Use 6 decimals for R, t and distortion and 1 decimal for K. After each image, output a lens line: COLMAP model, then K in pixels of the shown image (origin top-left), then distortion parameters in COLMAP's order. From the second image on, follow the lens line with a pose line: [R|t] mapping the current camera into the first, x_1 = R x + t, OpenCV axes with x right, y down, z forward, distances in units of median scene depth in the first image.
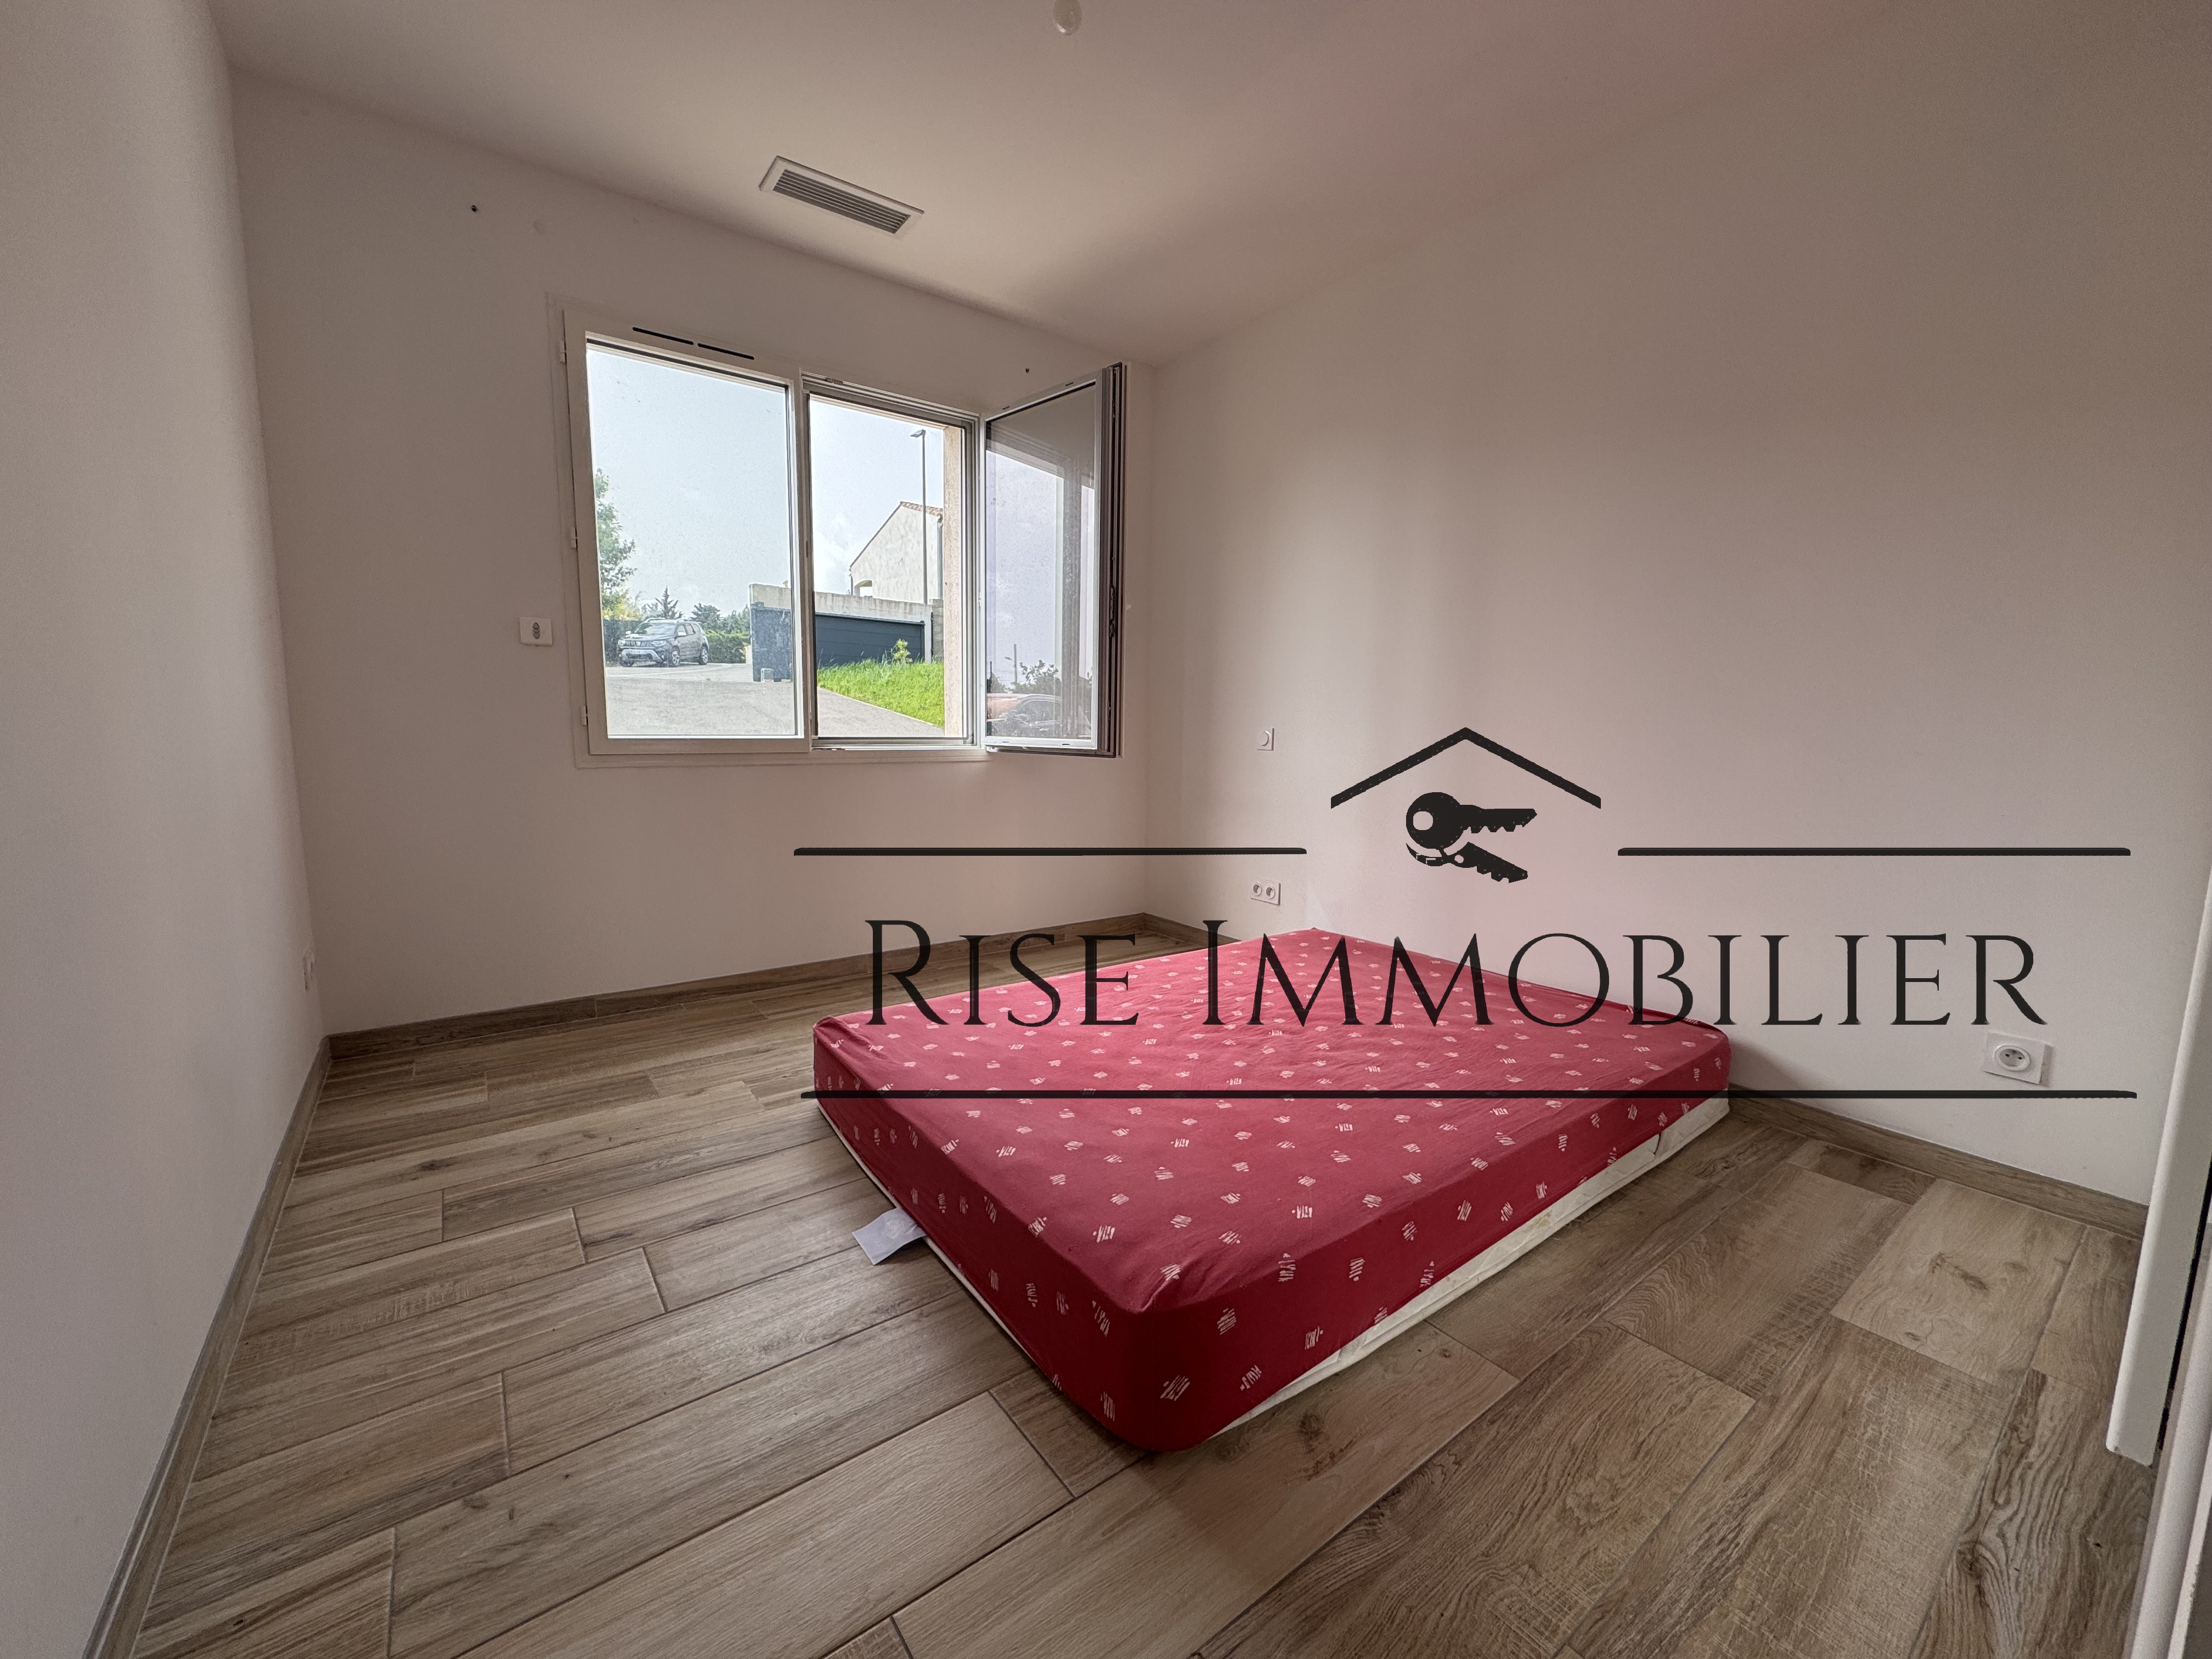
lens RADIAL K [[873.5, 0, 1096.8], [0, 873.5, 831.3], [0, 0, 1]] dist [-0.004169, -0.000675]
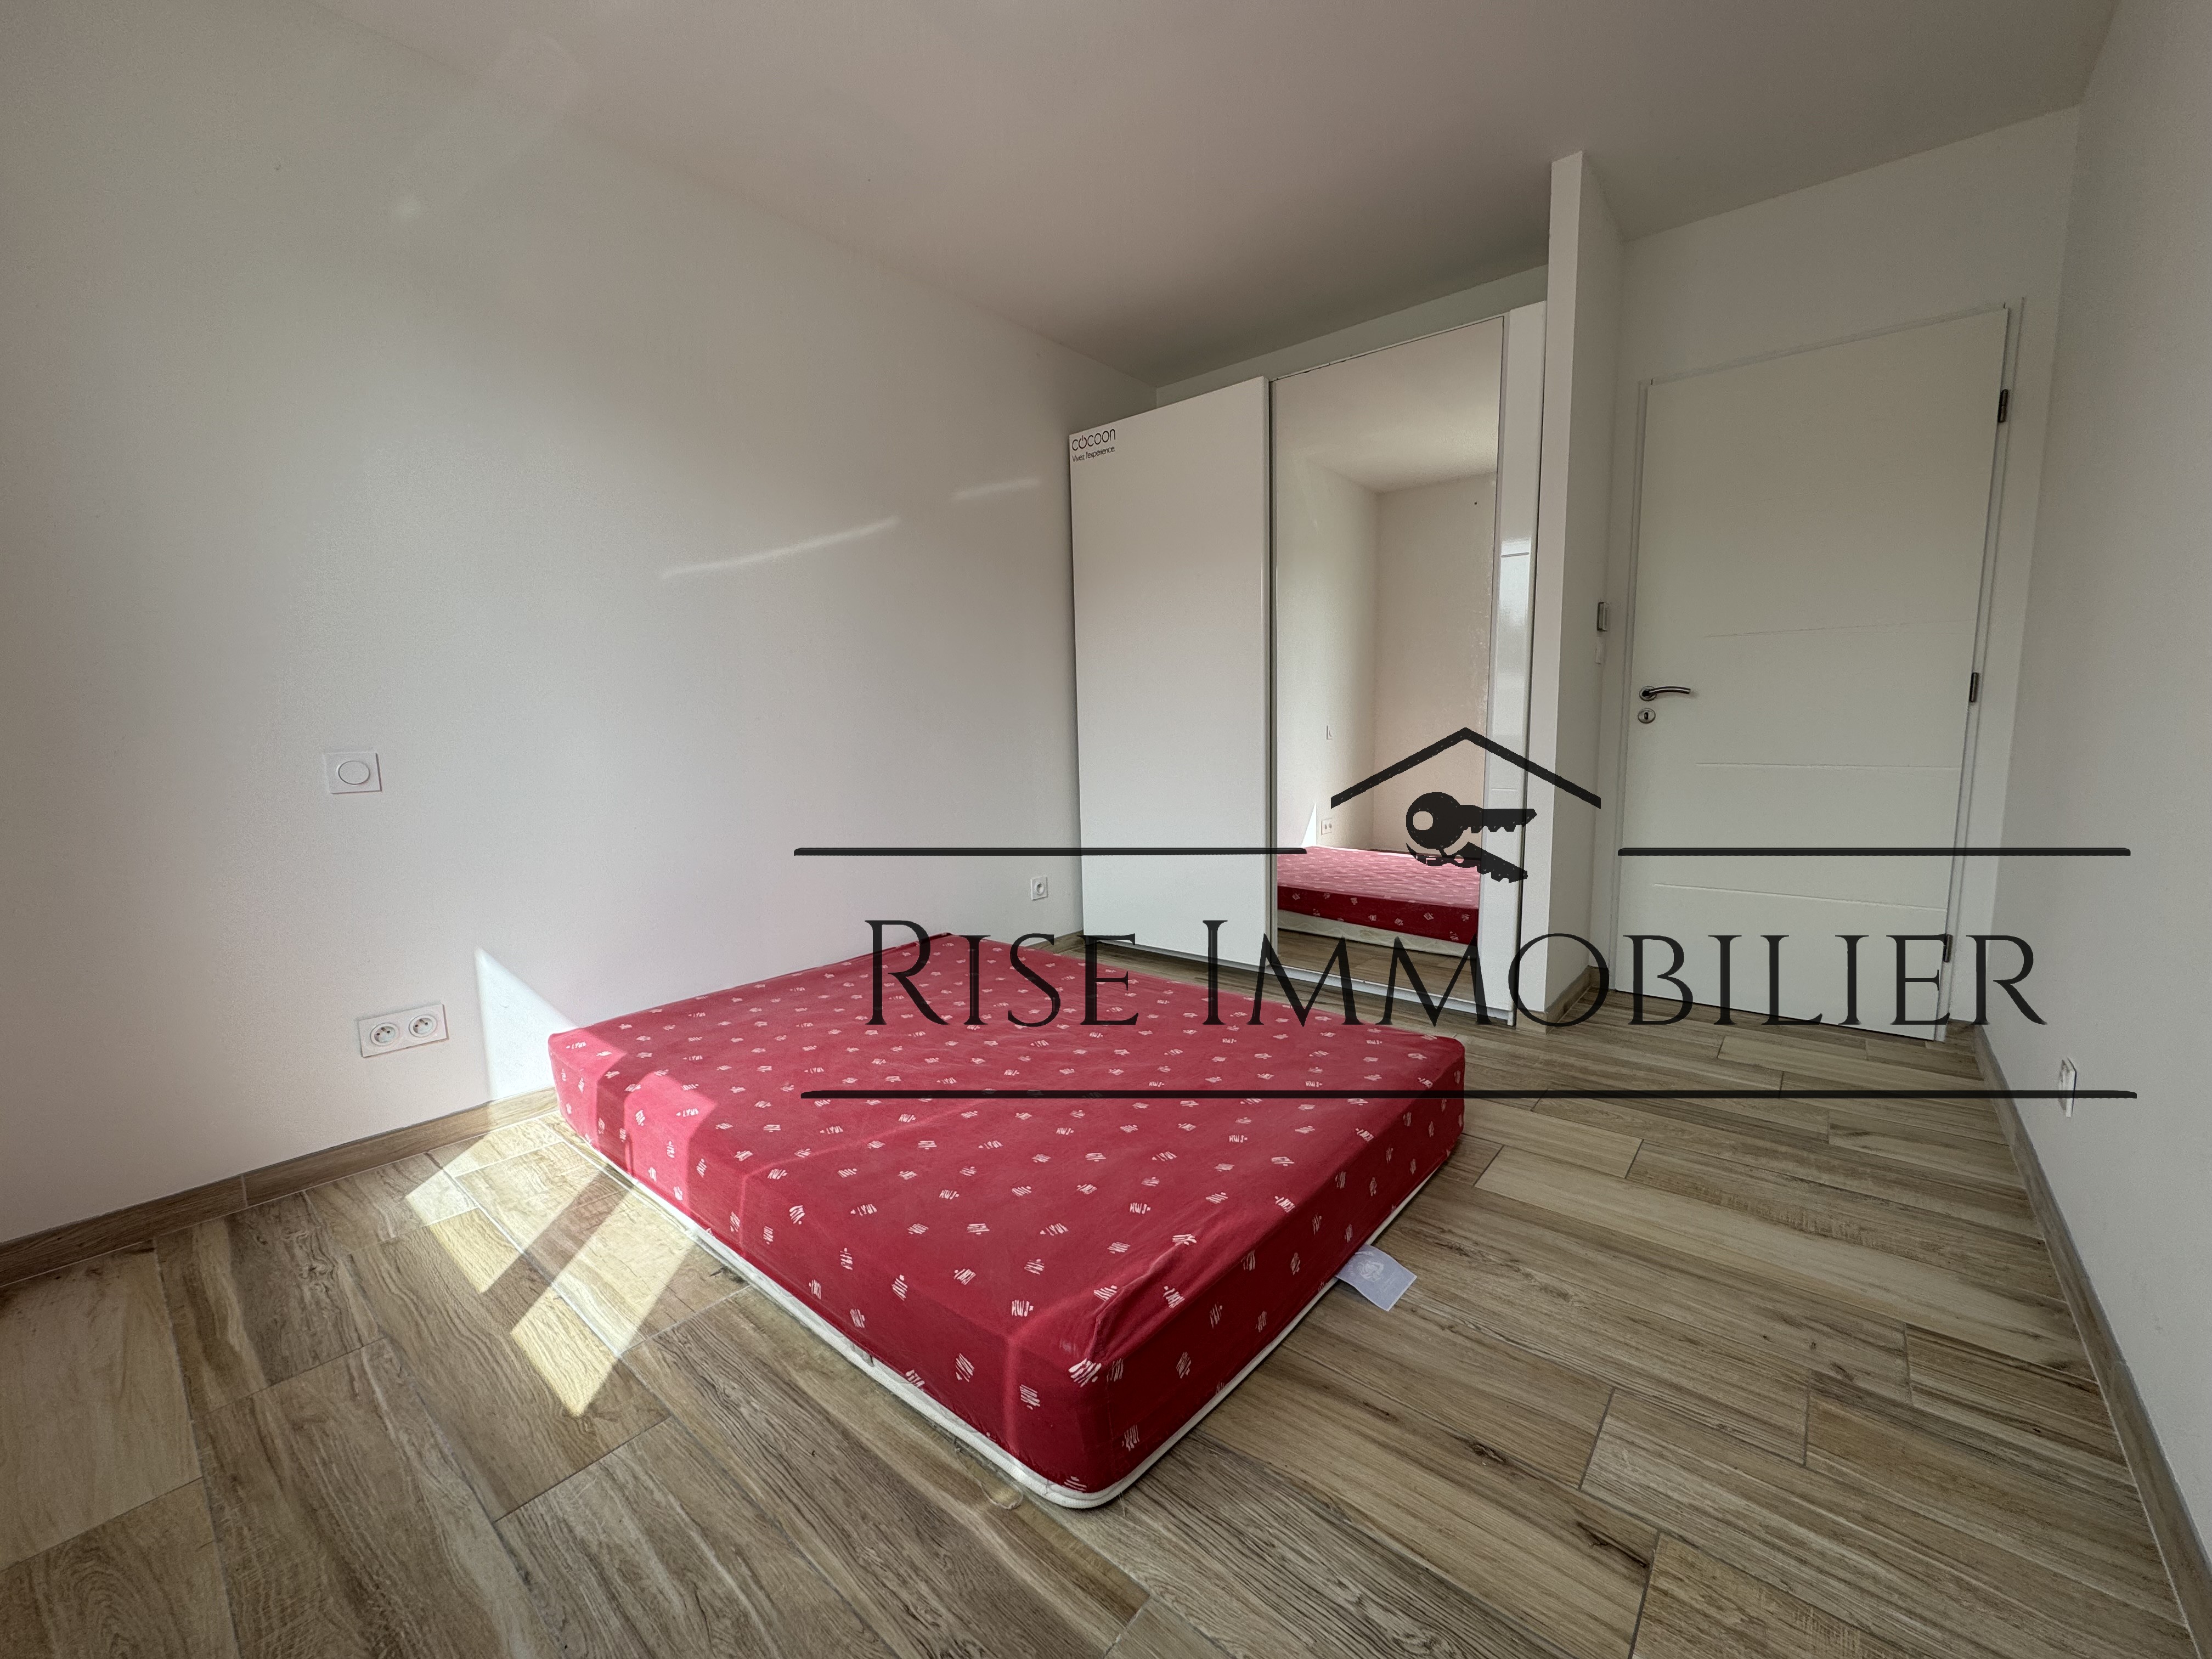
lens RADIAL K [[873.5, 0, 1112.7], [0, 873.5, 827.0], [0, 0, 1]] dist [-0.004169, -0.000675]
pose [[-0.249158, -0.124805, 0.960387, -0.905370], [0.135519, 0.977412, 0.162176, -0.181304], [-0.958934, 0.170558, -0.226617, 1.251963]]
